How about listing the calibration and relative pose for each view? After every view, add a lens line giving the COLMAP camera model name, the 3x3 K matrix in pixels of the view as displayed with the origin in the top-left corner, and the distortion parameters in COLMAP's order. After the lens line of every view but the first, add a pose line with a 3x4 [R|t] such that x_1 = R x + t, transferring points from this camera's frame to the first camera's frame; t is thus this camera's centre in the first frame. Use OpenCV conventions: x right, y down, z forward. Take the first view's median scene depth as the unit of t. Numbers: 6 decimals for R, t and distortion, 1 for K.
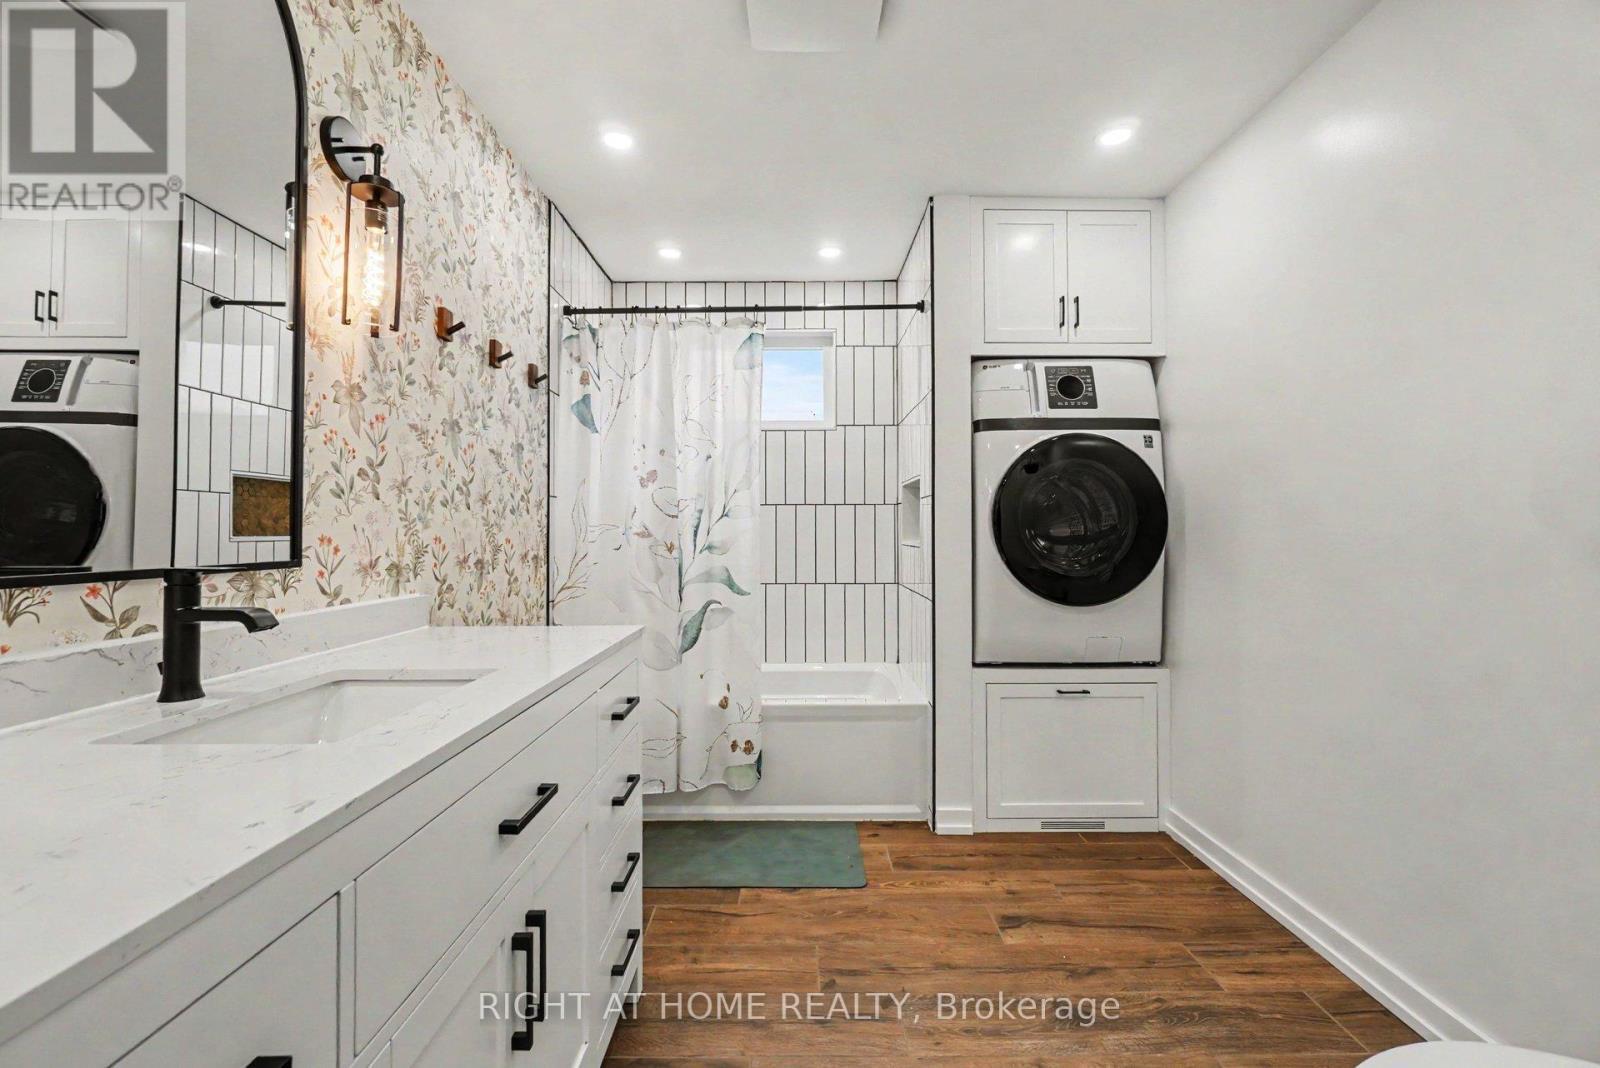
lens RADIAL K [[693.1, 0, 801.7], [0, 693.1, 512.7], [0, 0, 1]] dist [-0.001911, -0.000287]
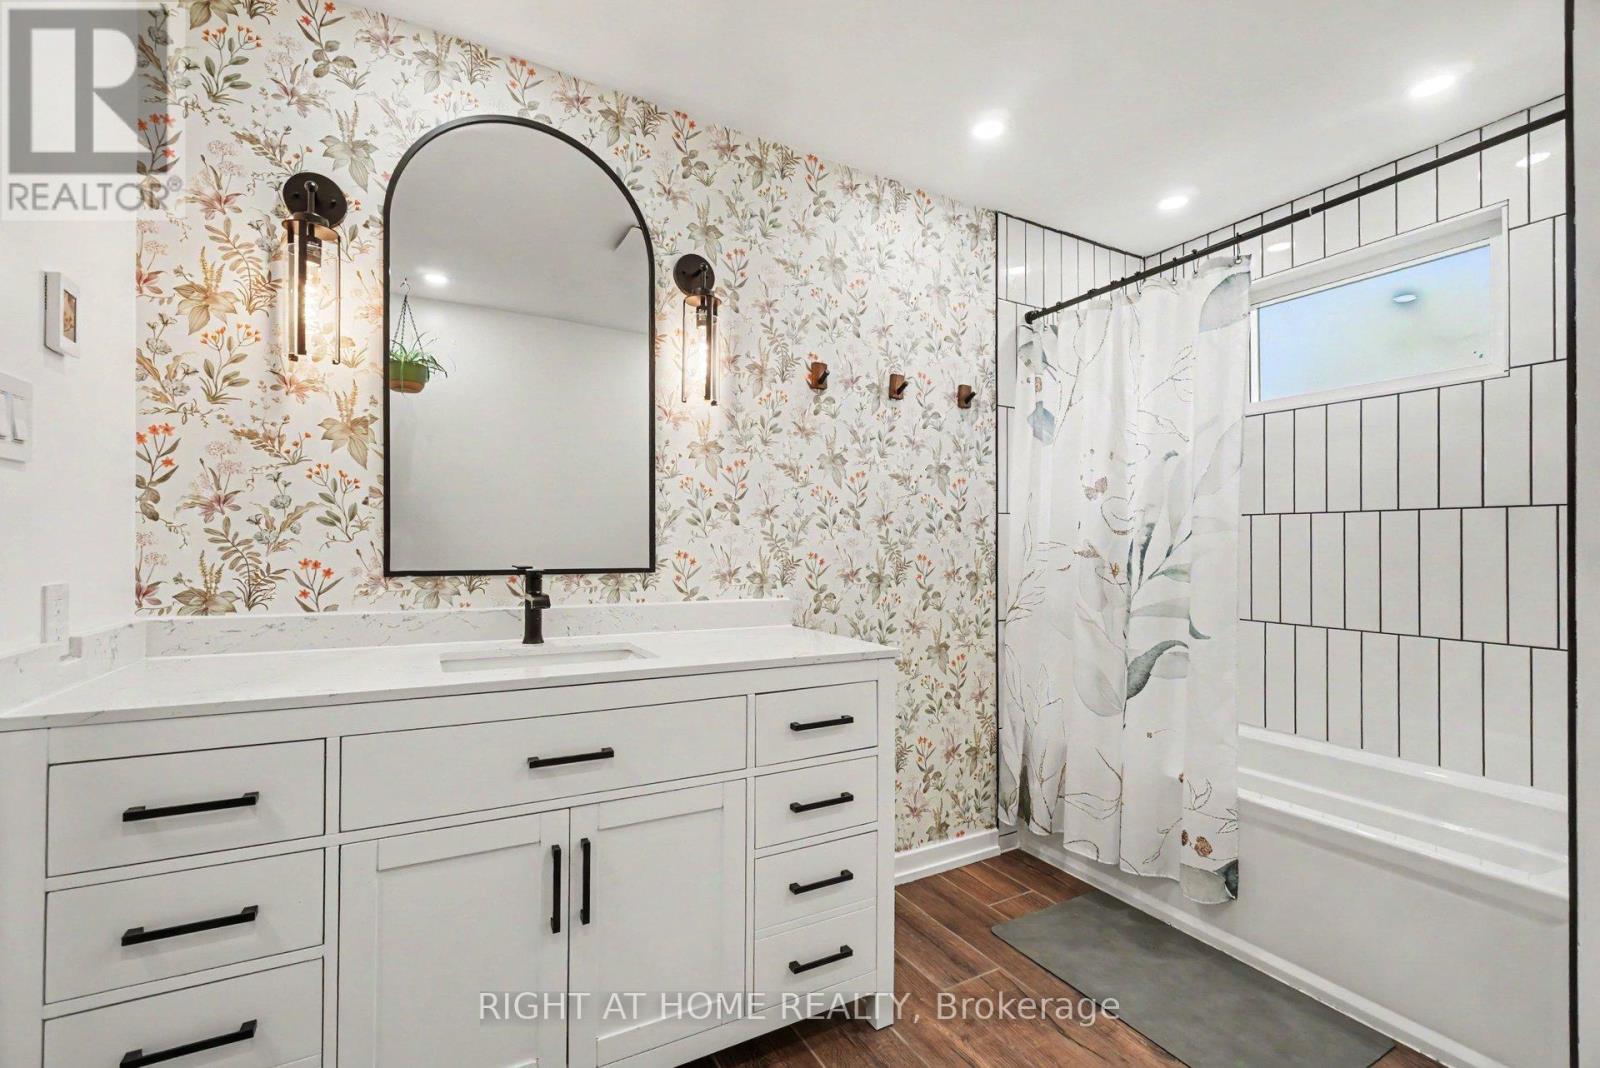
lens RADIAL K [[694.4, 0, 800.0], [0, 694.4, 534.0], [0, 0, 1]] dist [0.001541, -0.000070]
pose [[0.473027, -0.005288, -0.881032, 0.449435], [0.016957, 0.999851, 0.003103, -0.002420], [0.880885, -0.016408, 0.473047, 0.341360]]
